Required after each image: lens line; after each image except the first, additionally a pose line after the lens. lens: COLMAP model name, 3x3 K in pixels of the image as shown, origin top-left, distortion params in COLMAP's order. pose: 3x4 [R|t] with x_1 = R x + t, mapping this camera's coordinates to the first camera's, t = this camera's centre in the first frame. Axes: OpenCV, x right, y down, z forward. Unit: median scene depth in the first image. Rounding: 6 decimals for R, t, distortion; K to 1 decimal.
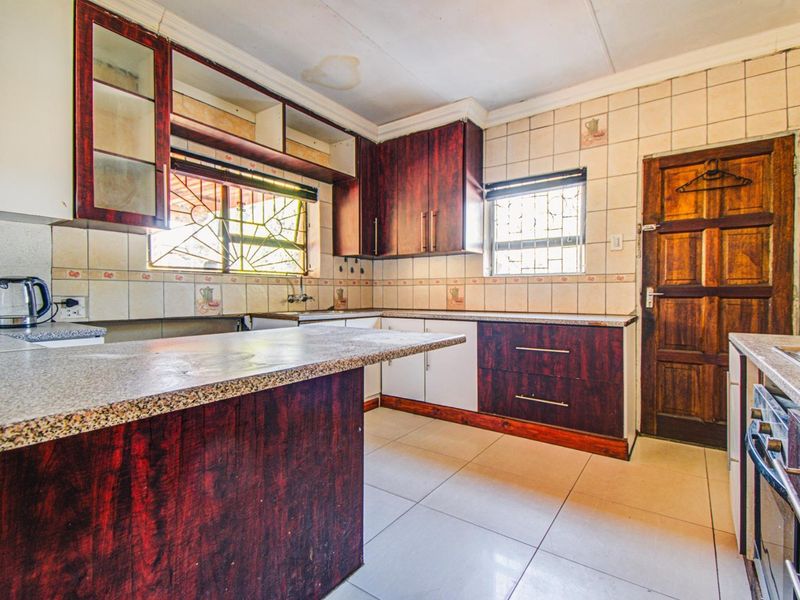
lens RADIAL K [[396.5, 0, 415.2], [0, 396.5, 301.5], [0, 0, 1]] dist [0.026867, -0.000832]
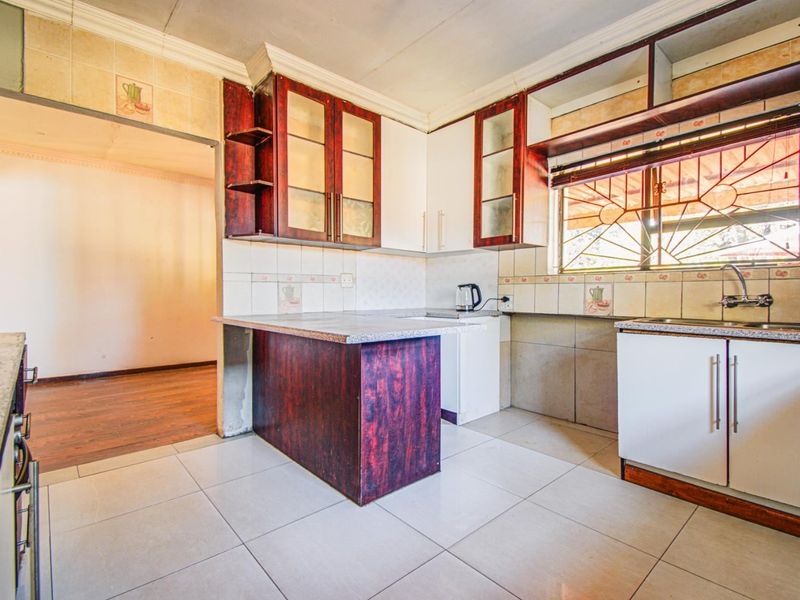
lens RADIAL K [[396.5, 0, 415.2], [0, 396.5, 301.5], [0, 0, 1]] dist [0.026867, -0.000832]
pose [[-0.220938, 0.021286, -0.975056, 0.538509], [-0.021378, 0.999416, 0.026662, -0.015978], [0.975054, 0.026735, -0.220354, 0.760189]]
